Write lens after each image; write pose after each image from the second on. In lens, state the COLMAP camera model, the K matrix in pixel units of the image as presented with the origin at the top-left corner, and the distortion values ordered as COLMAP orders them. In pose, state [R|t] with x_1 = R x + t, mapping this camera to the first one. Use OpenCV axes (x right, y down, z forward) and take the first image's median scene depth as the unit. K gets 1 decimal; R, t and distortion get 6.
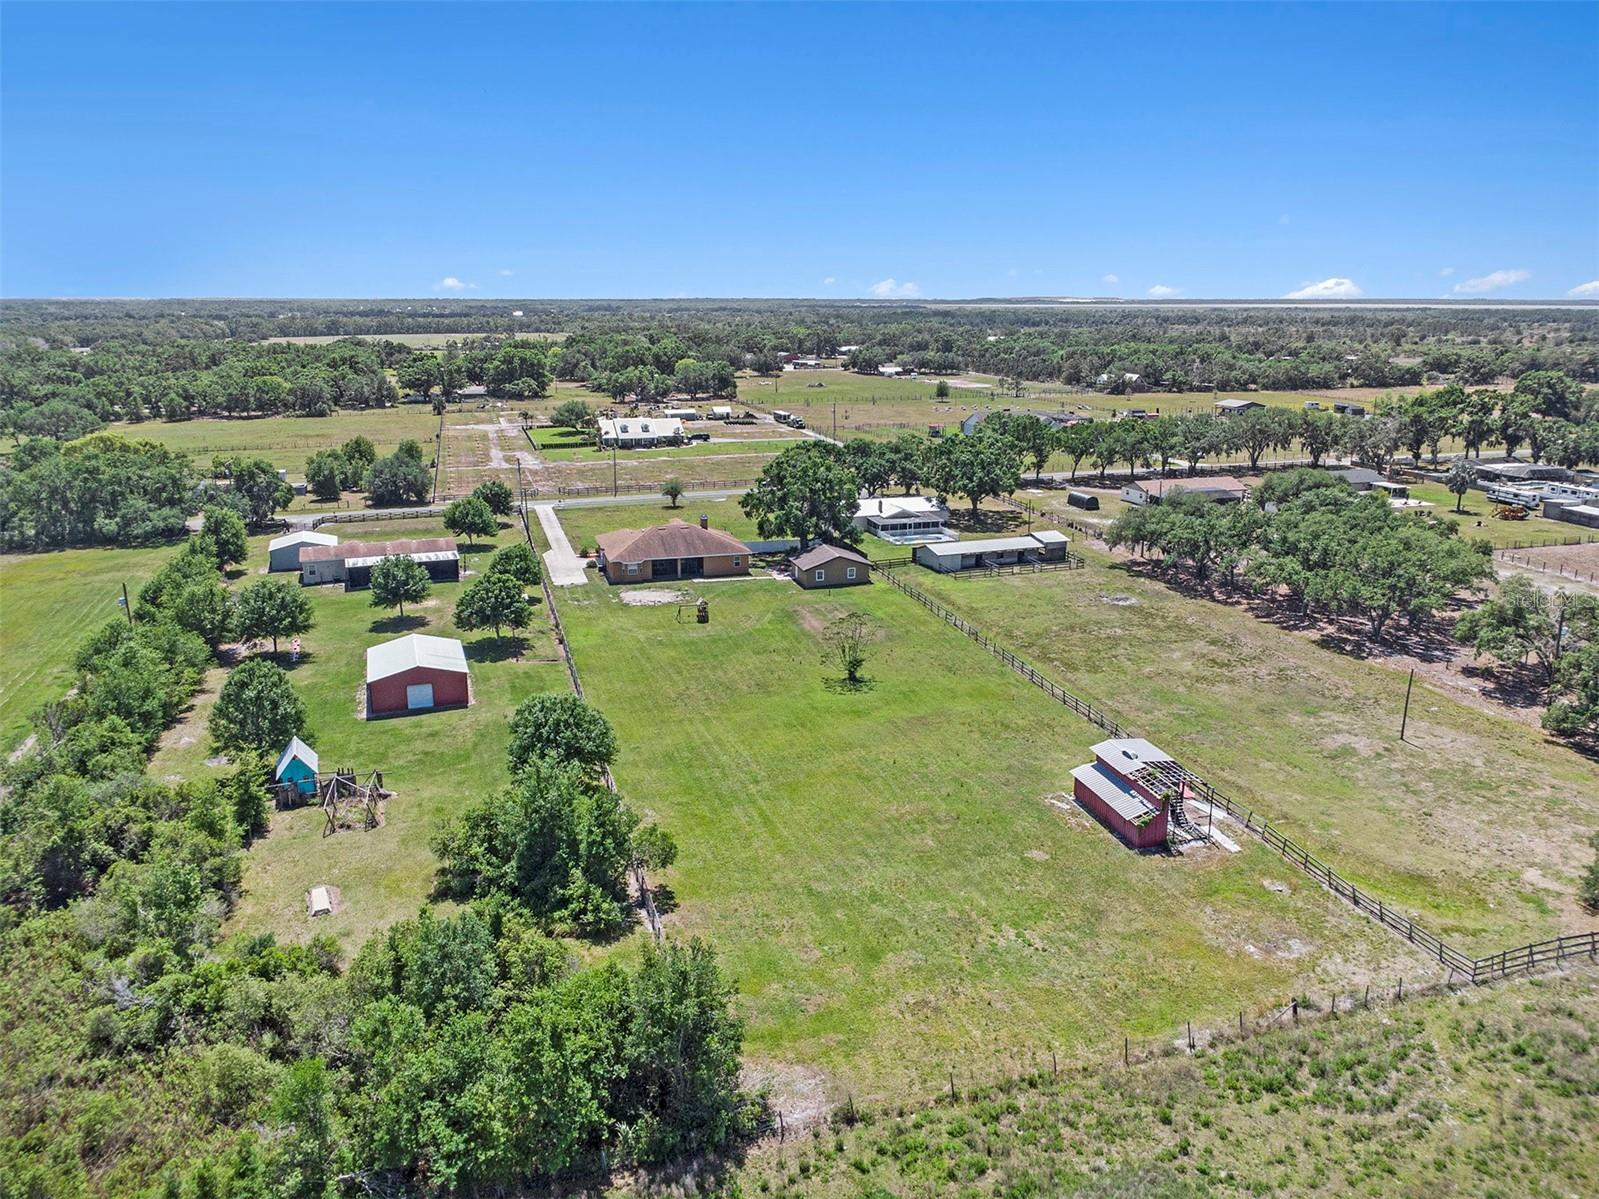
lens RADIAL K [[1163.3, 0, 800.5], [0, 1163.3, 588.6], [0, 0, 1]] dist [0.010744, 0.000533]
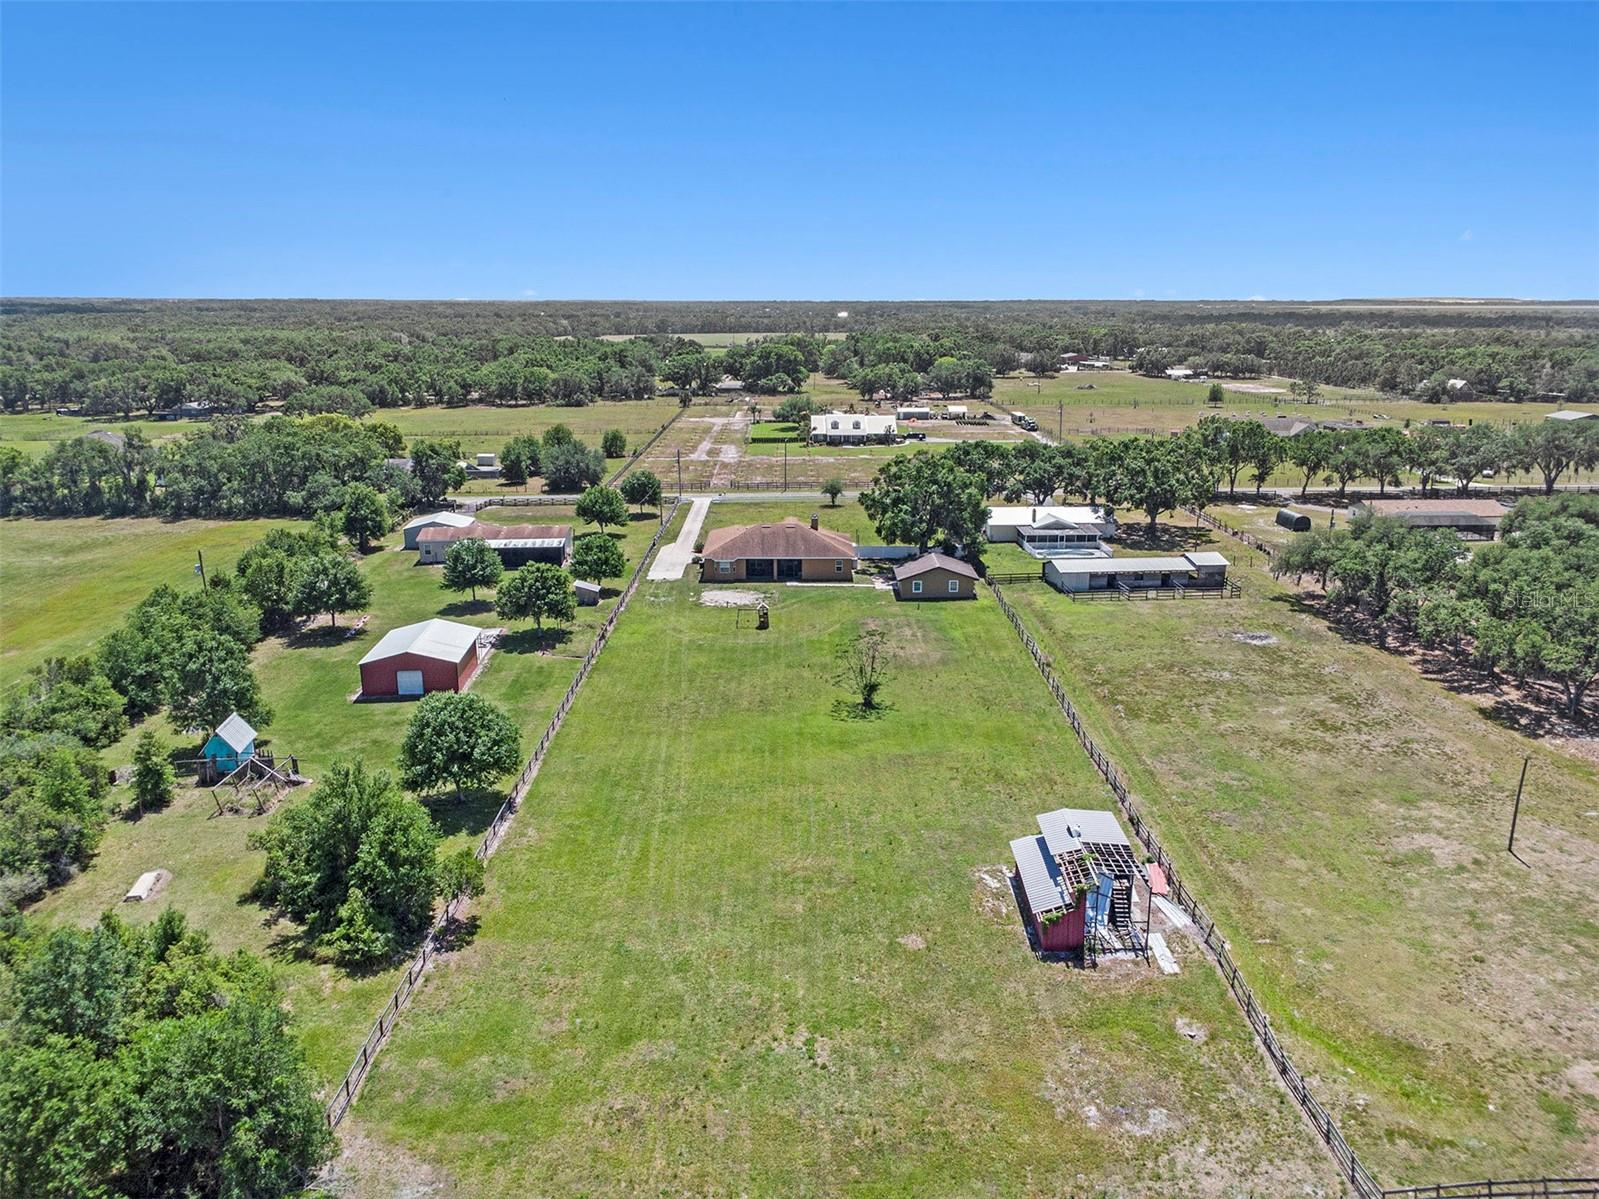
lens RADIAL K [[1155.7, 0, 810.1], [0, 1155.7, 629.8], [0, 0, 1]] dist [0.016499, -0.002446]
pose [[0.963928, 0.073245, -0.255886, 0.133623], [-0.064781, 0.997042, 0.041364, -0.007585], [0.258158, -0.023296, 0.965822, 0.082561]]
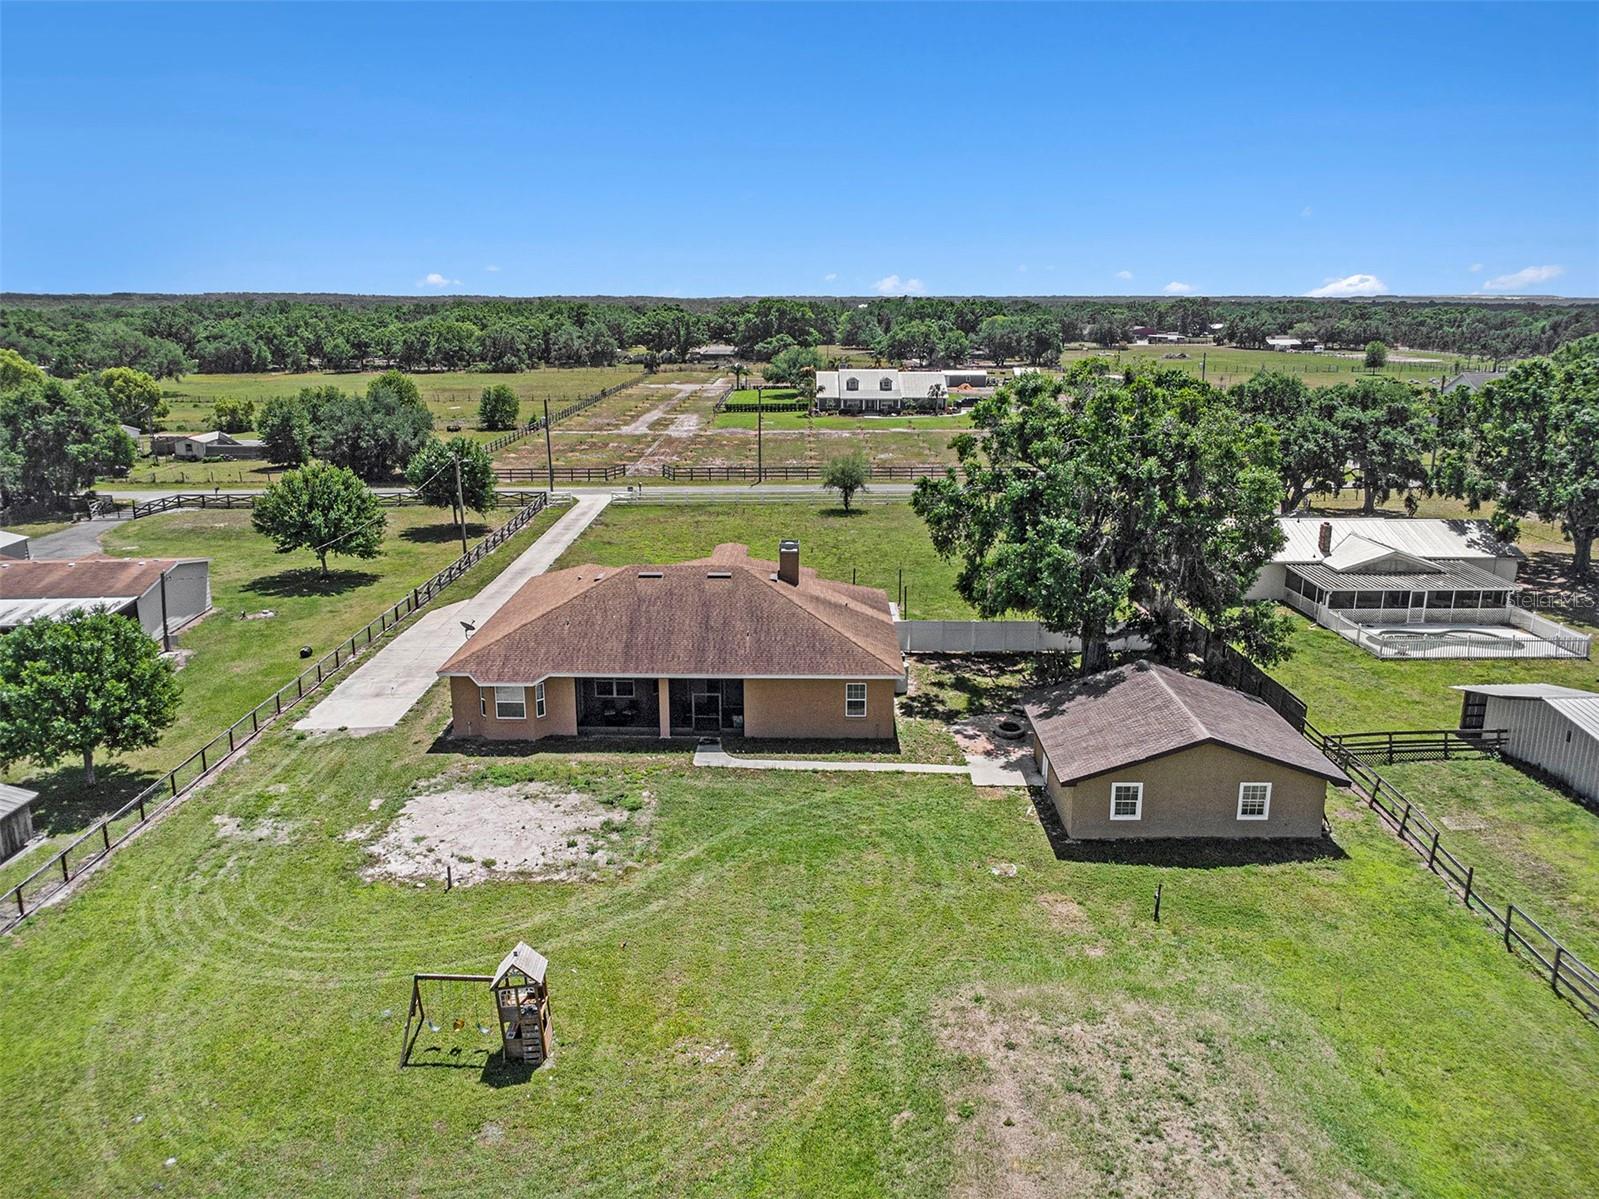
lens RADIAL K [[1169.8, 0, 799.5], [0, 1169.8, 599.5], [0, 0, 1]] dist [0.014430, 0.003508]
pose [[0.956736, 0.072942, -0.281665, 0.013754], [-0.070972, 0.997330, 0.017204, -0.044131], [0.282167, 0.003531, 0.959359, 0.570770]]
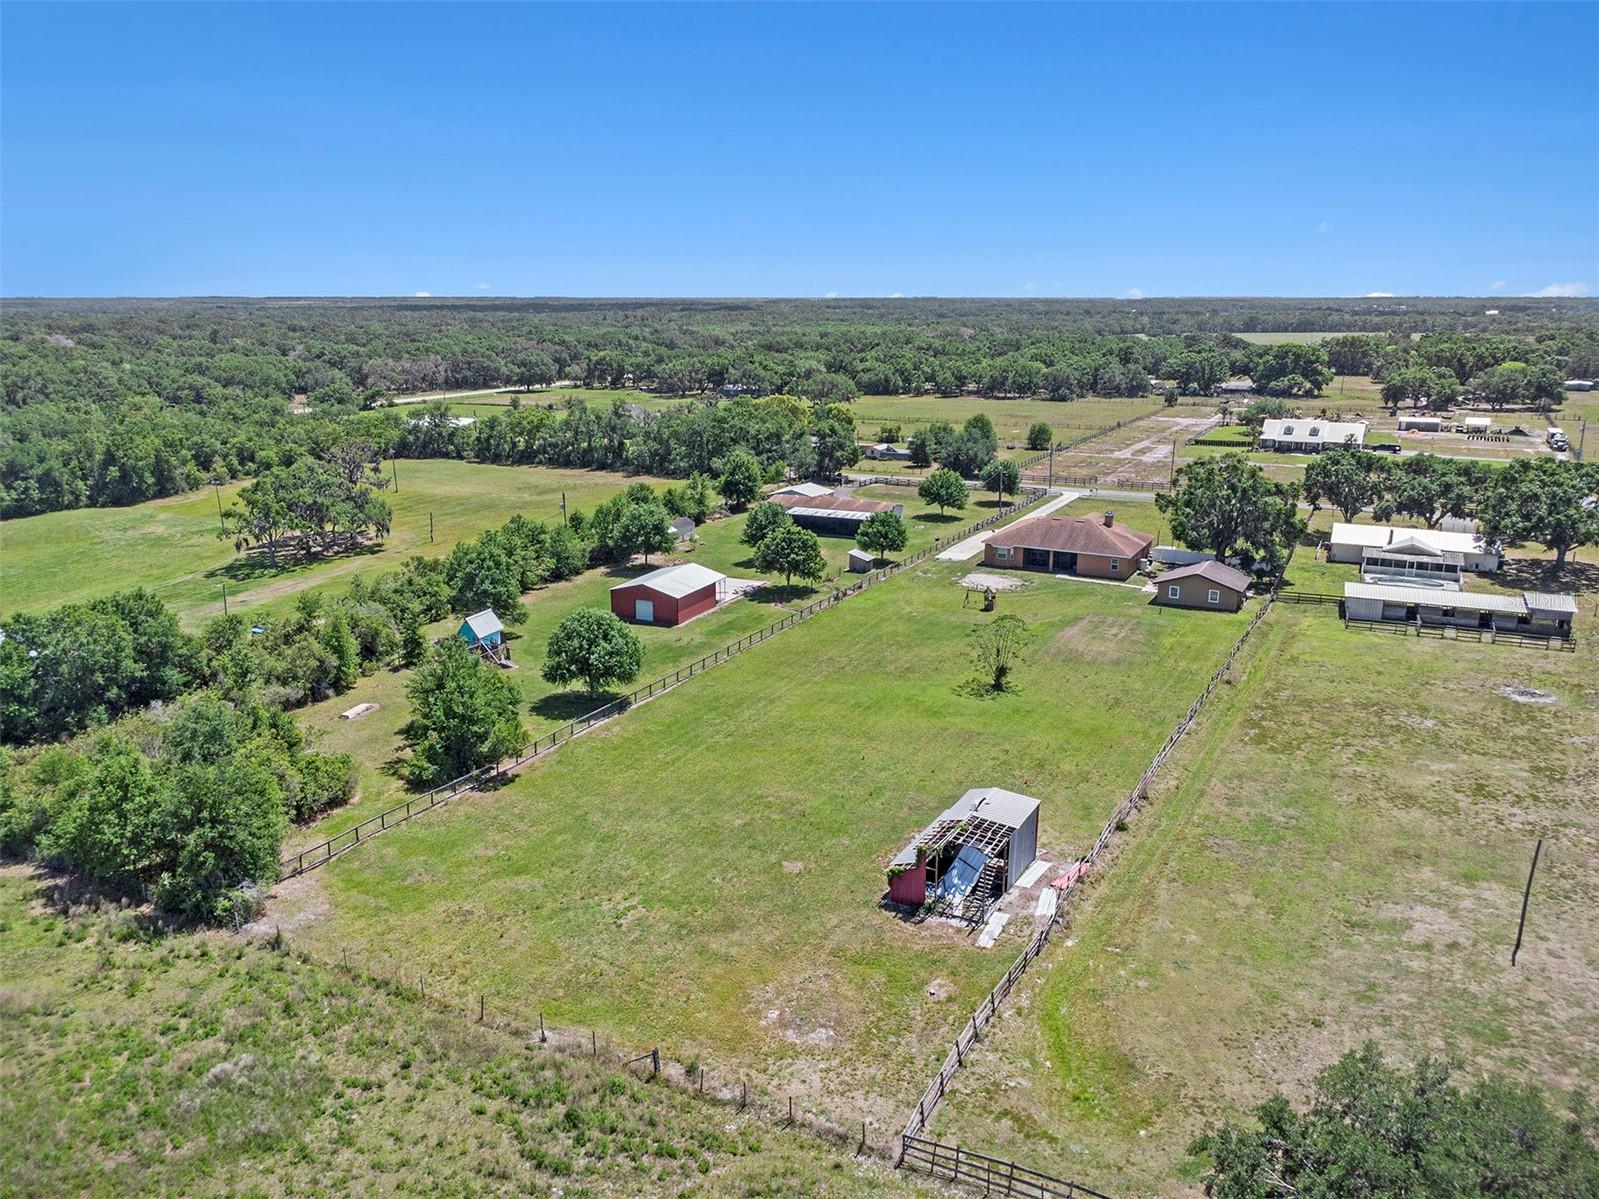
lens RADIAL K [[1169.8, 0, 799.5], [0, 1169.8, 599.5], [0, 0, 1]] dist [0.014430, 0.003508]
pose [[0.714138, 0.176116, -0.677488, 0.324413], [-0.170661, 0.982433, 0.075495, -0.019130], [0.678883, 0.061707, 0.731649, 0.130829]]
